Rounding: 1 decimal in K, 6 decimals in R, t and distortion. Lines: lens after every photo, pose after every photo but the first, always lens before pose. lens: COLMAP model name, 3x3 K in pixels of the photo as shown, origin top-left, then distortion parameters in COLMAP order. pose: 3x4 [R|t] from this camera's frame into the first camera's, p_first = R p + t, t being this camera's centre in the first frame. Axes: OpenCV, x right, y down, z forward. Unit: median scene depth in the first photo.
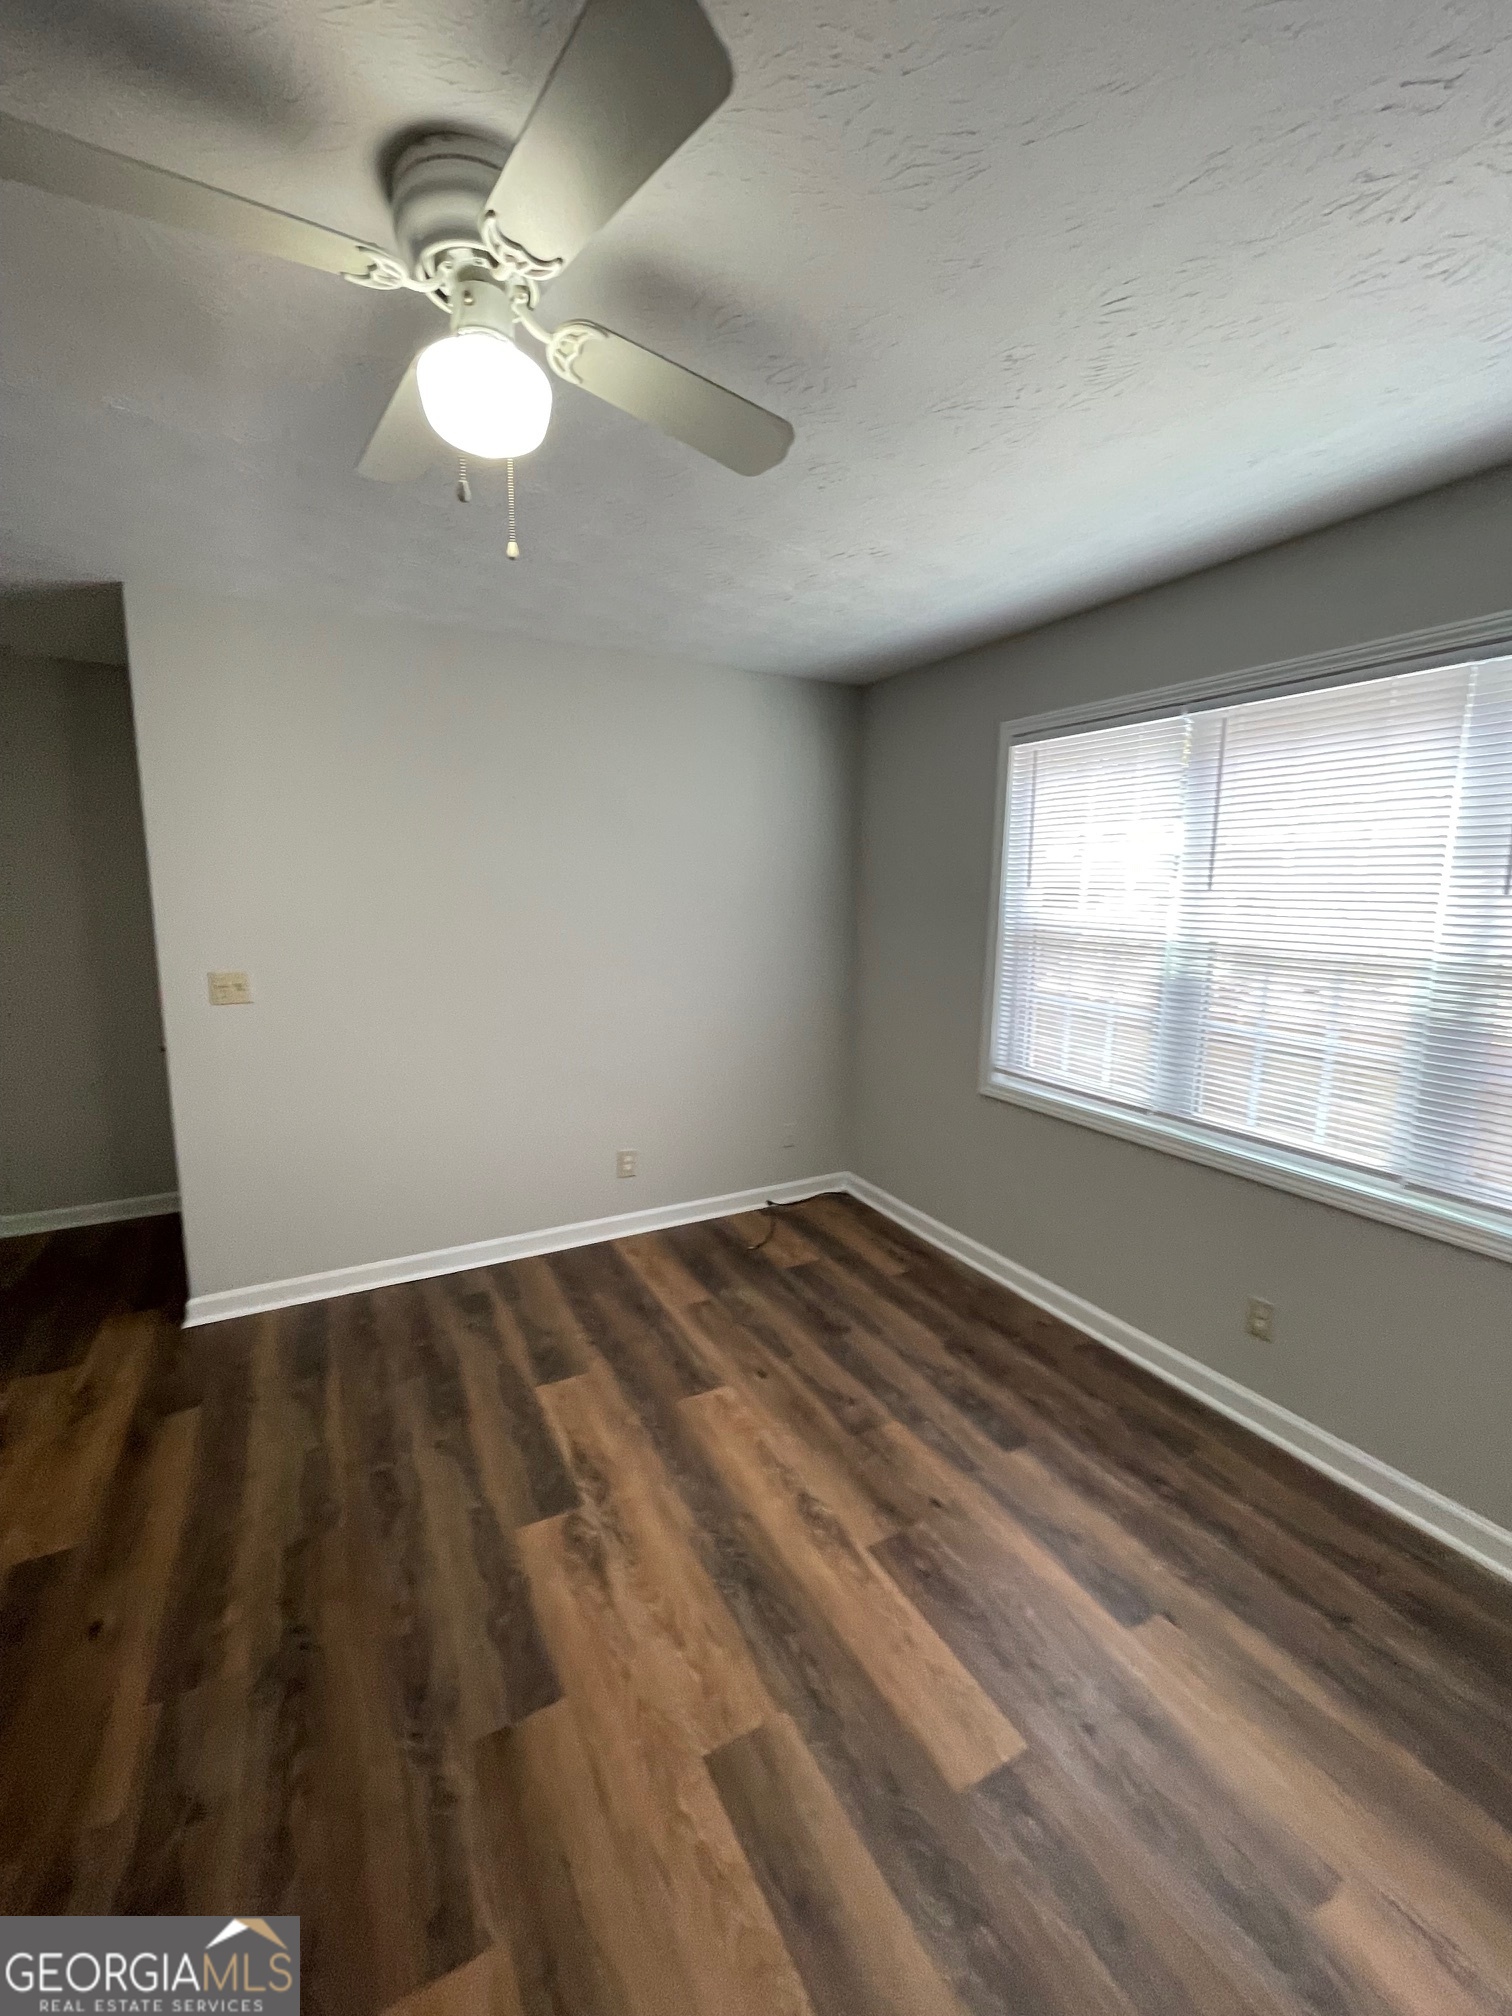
lens RADIAL K [[818.4, 0, 759.1], [0, 818.4, 998.5], [0, 0, 1]] dist [-0.002303, 0.001289]
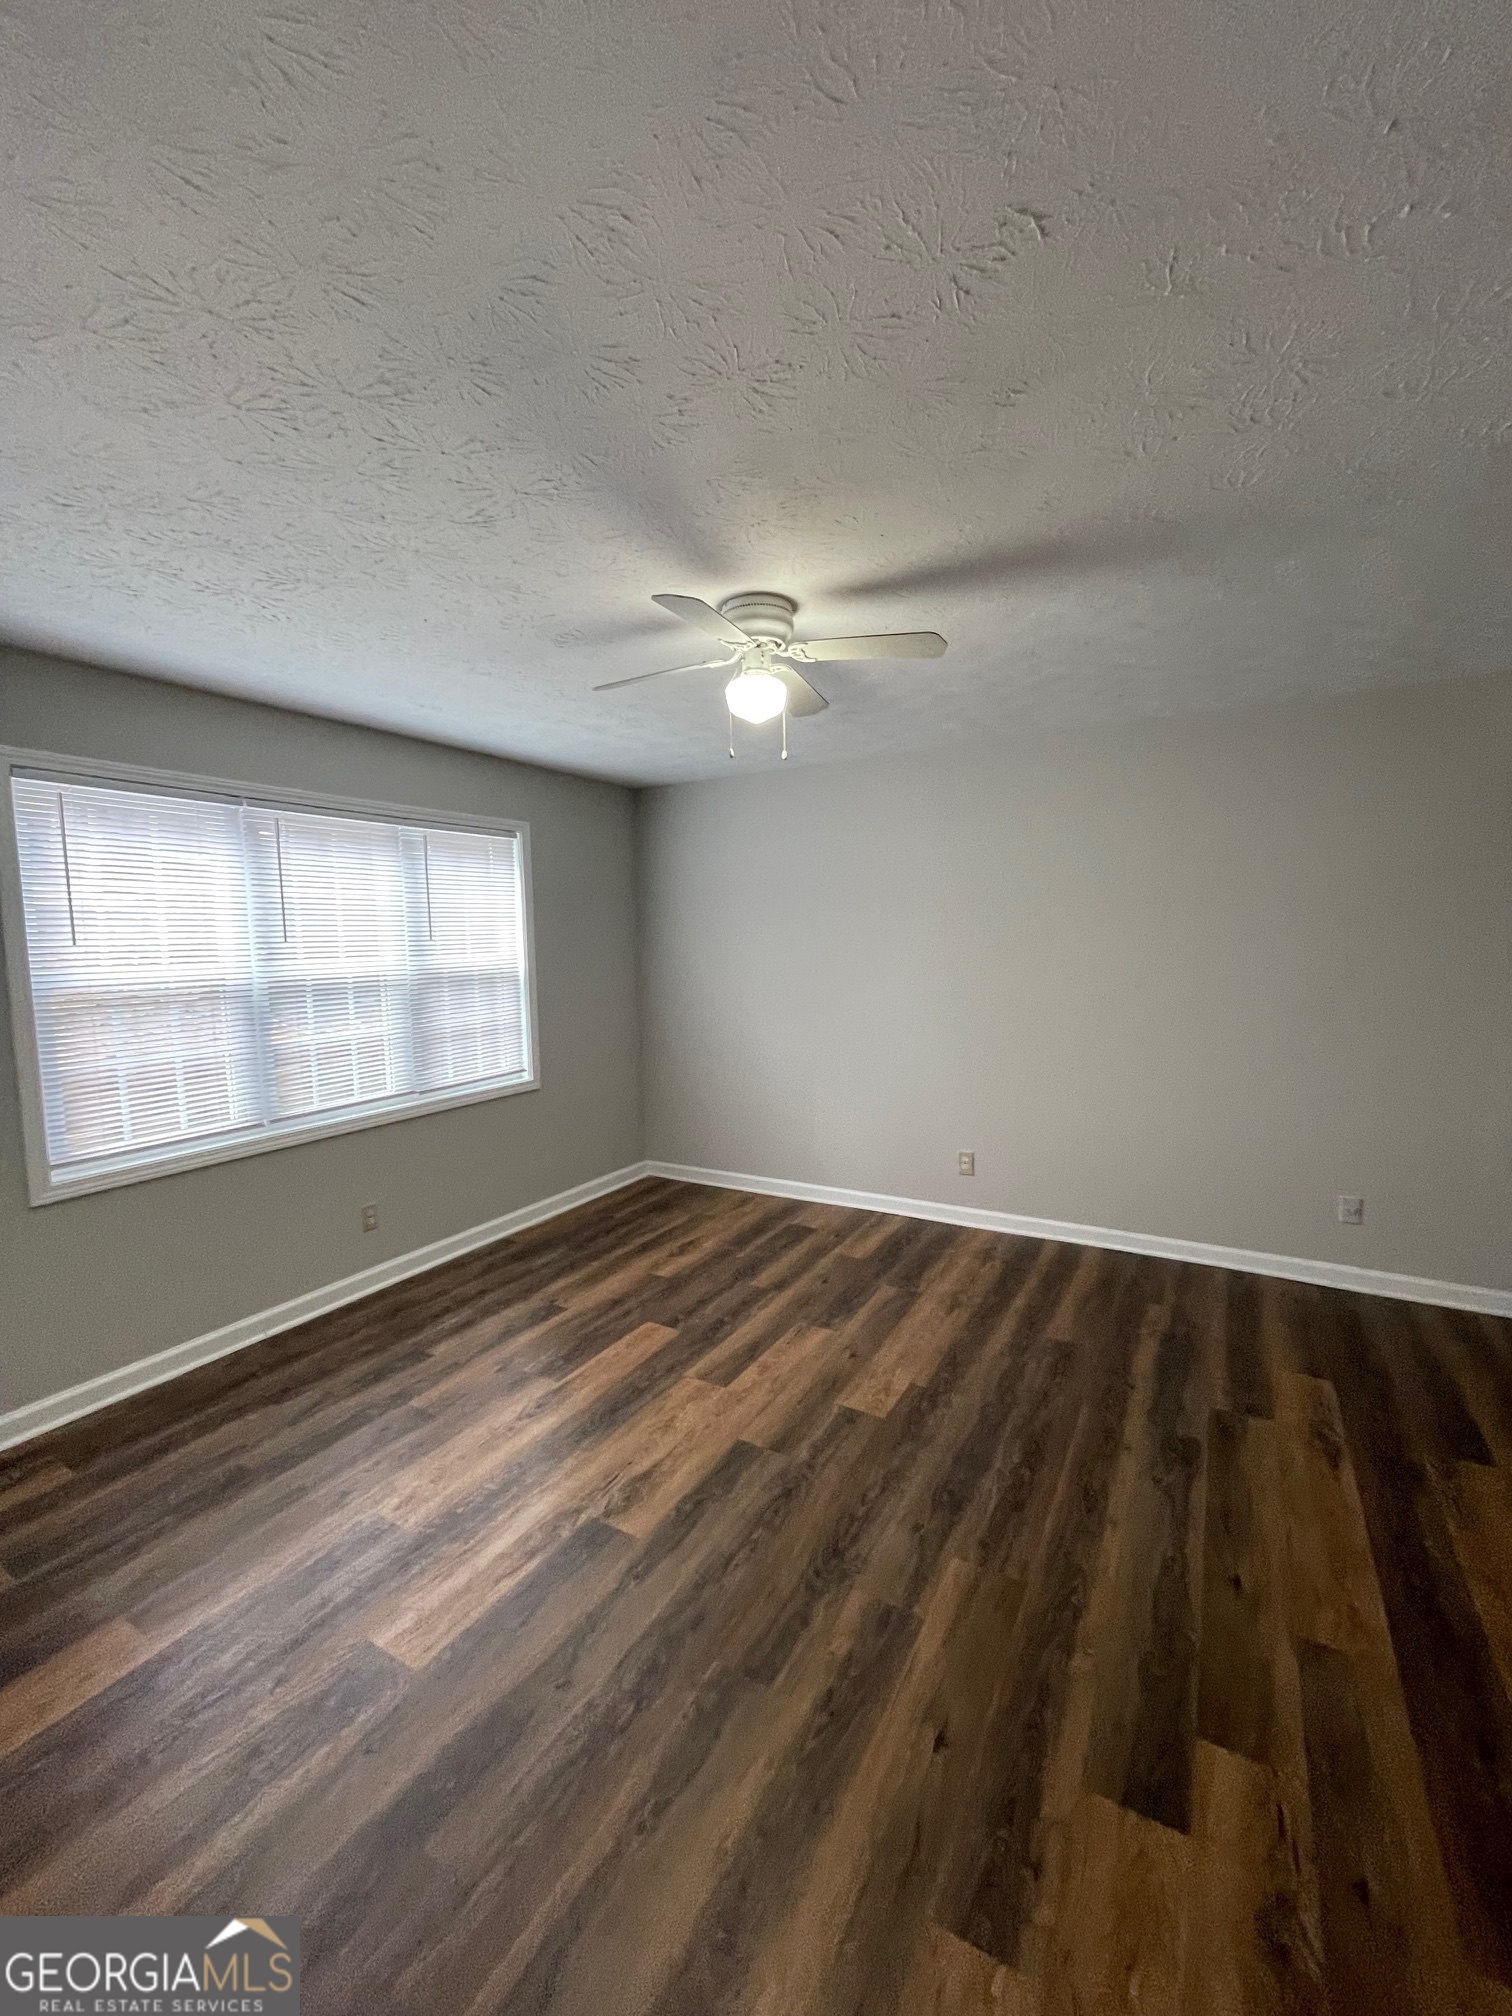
lens RADIAL K [[818.4, 0, 754.9], [0, 818.4, 1002.5], [0, 0, 1]] dist [-0.002303, 0.001289]
pose [[-0.518469, -0.067481, 0.852430, -1.202295], [0.136046, 0.977674, 0.160142, -0.174246], [-0.844204, 0.198999, -0.497713, 1.235394]]
